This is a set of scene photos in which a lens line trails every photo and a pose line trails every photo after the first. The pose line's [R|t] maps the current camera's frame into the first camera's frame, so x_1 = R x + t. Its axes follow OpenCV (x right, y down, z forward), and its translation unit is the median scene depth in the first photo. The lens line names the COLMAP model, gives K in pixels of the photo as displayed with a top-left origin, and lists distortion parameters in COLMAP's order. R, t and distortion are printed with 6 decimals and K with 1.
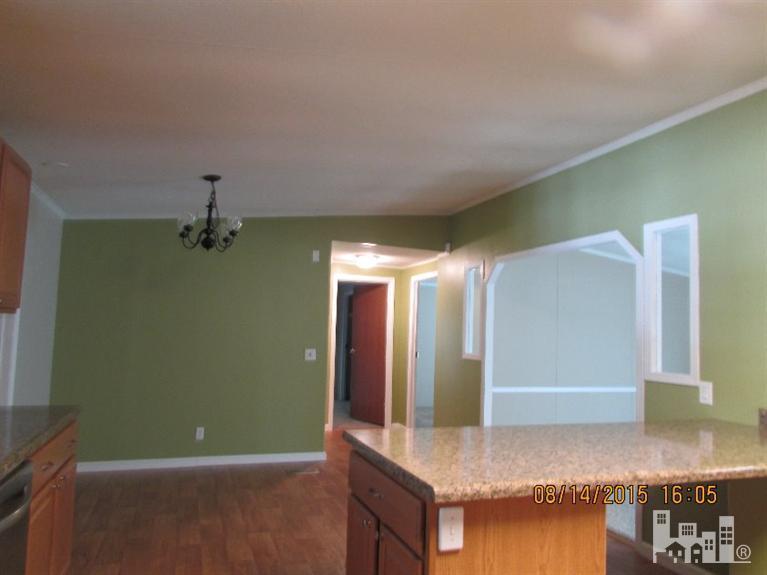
lens RADIAL K [[545.4, 0, 383.5], [0, 545.4, 287.5], [0, 0, 1]] dist [0.000009, -0.000306]
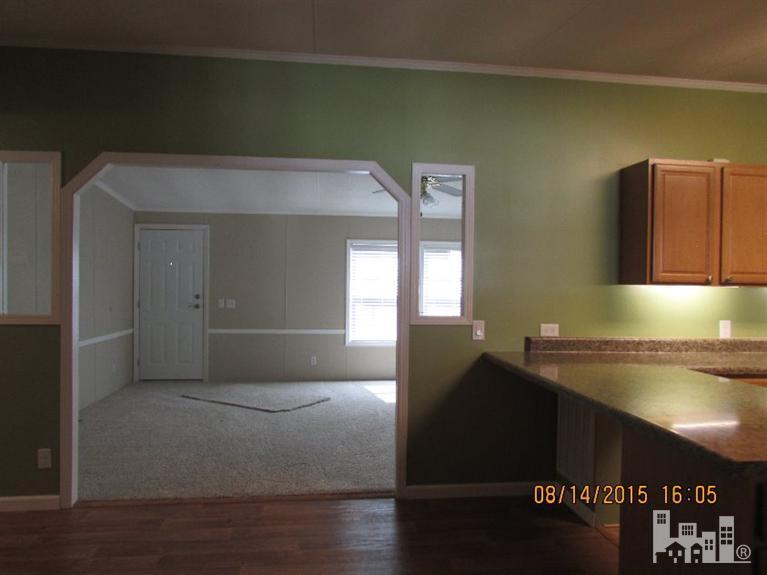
lens RADIAL K [[545.4, 0, 383.5], [0, 545.4, 287.5], [0, 0, 1]] dist [0.000009, -0.000306]
pose [[0.236015, -0.038275, 0.970995, -0.475675], [-0.081509, 0.994923, 0.059030, 0.049605], [-0.968325, -0.093077, 0.231697, 0.827505]]
